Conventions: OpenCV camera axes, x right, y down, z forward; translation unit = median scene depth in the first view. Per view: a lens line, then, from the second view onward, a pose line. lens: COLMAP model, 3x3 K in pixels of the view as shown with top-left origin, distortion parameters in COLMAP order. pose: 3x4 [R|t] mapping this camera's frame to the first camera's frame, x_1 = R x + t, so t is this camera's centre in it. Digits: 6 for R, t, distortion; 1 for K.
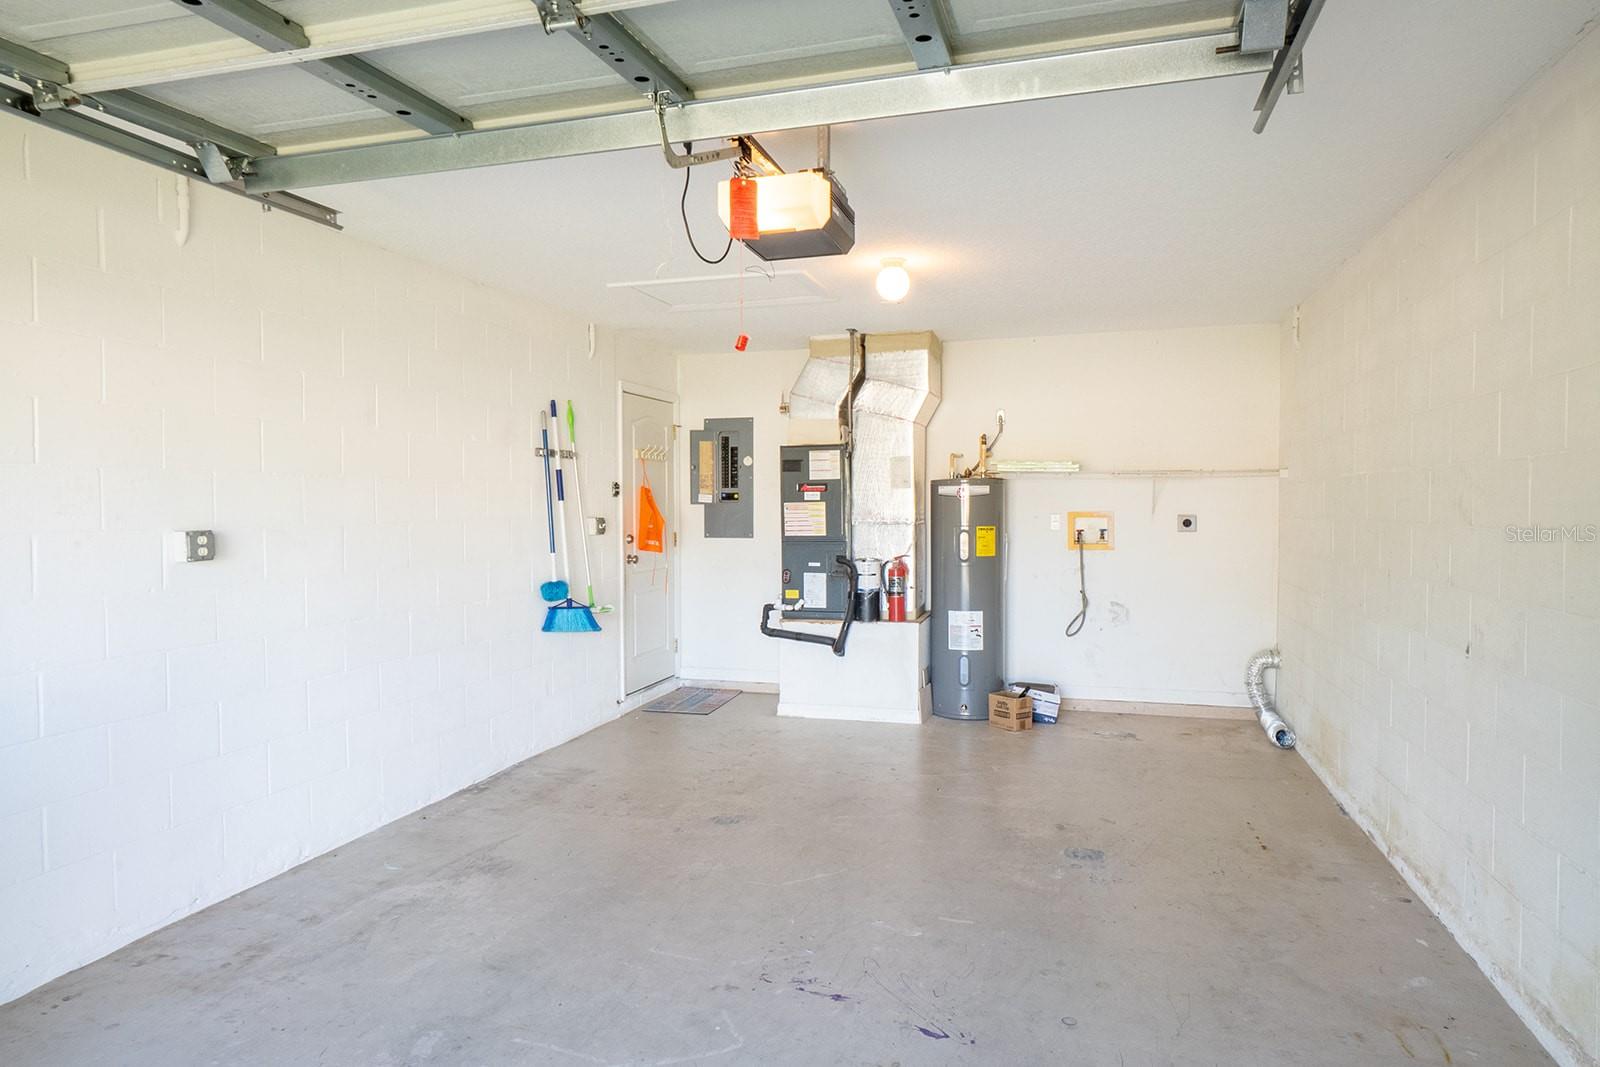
lens RADIAL K [[1008.6, 0, 800.0], [0, 1008.6, 533.5], [0, 0, 1]] dist [-0.000844, -0.000351]
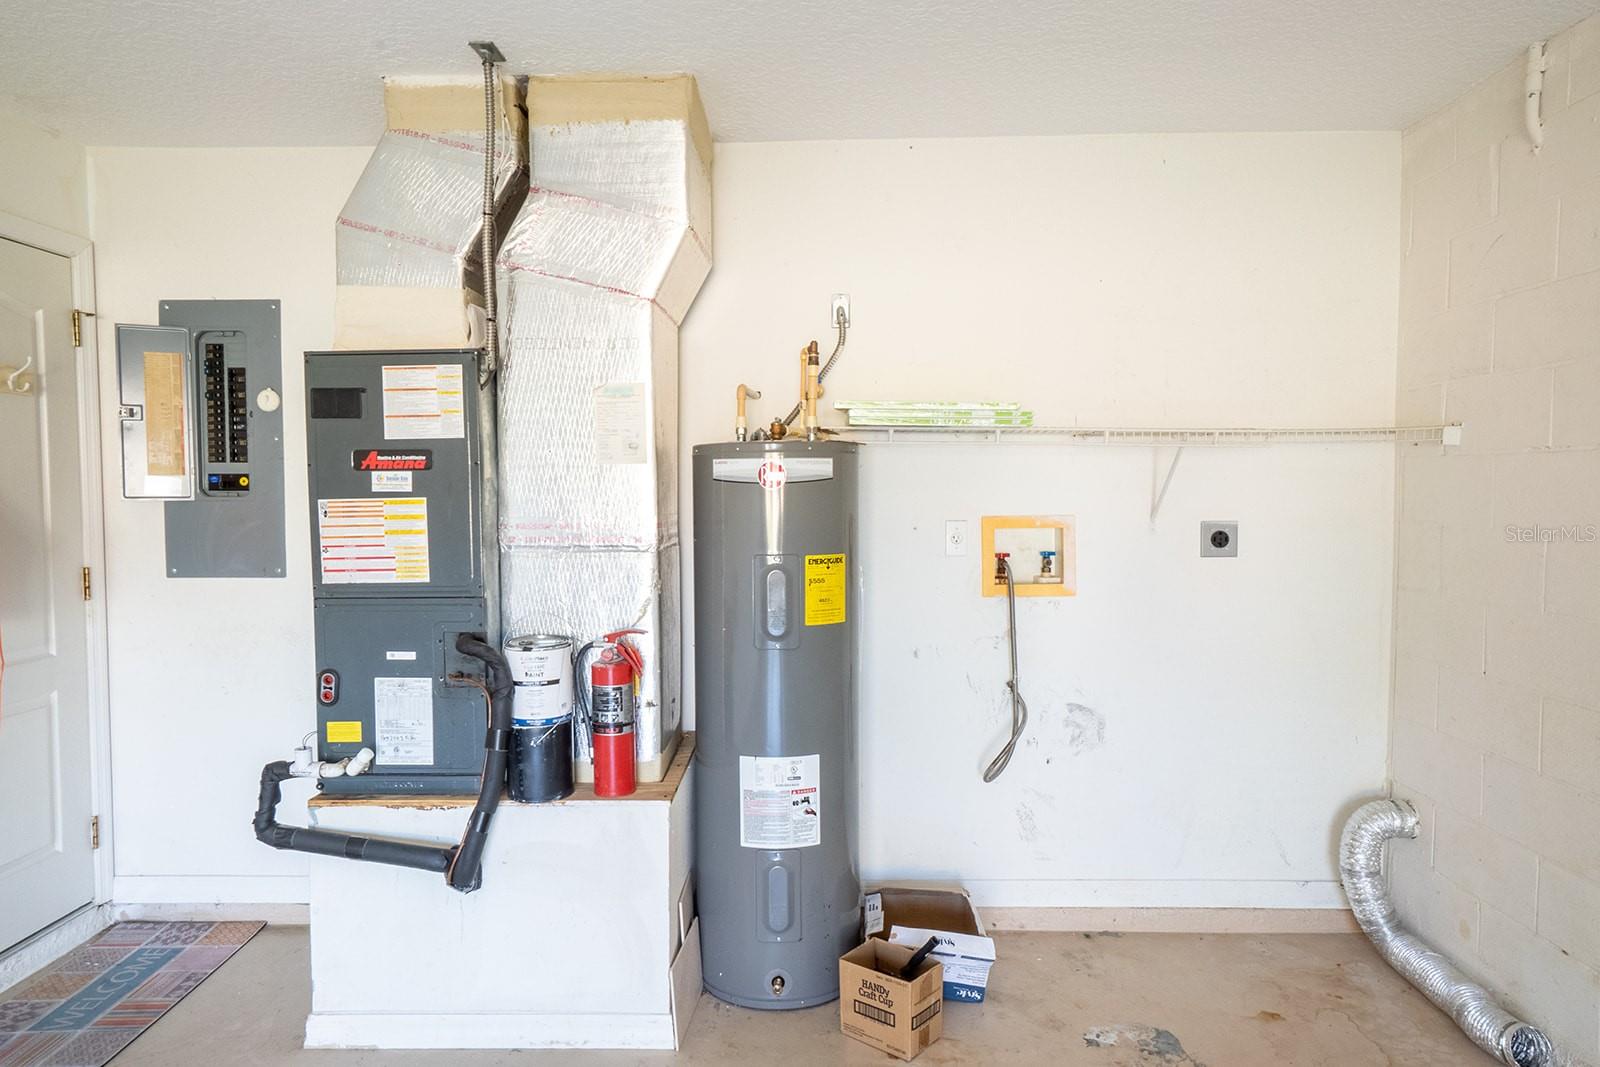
lens RADIAL K [[1008.6, 0, 800.0], [0, 1008.6, 533.5], [0, 0, 1]] dist [-0.000844, -0.000351]
pose [[0.966175, -0.011561, 0.257628, 0.063694], [0.007329, 0.999822, 0.017381, -0.022775], [-0.257783, -0.014904, 0.966088, 0.581323]]
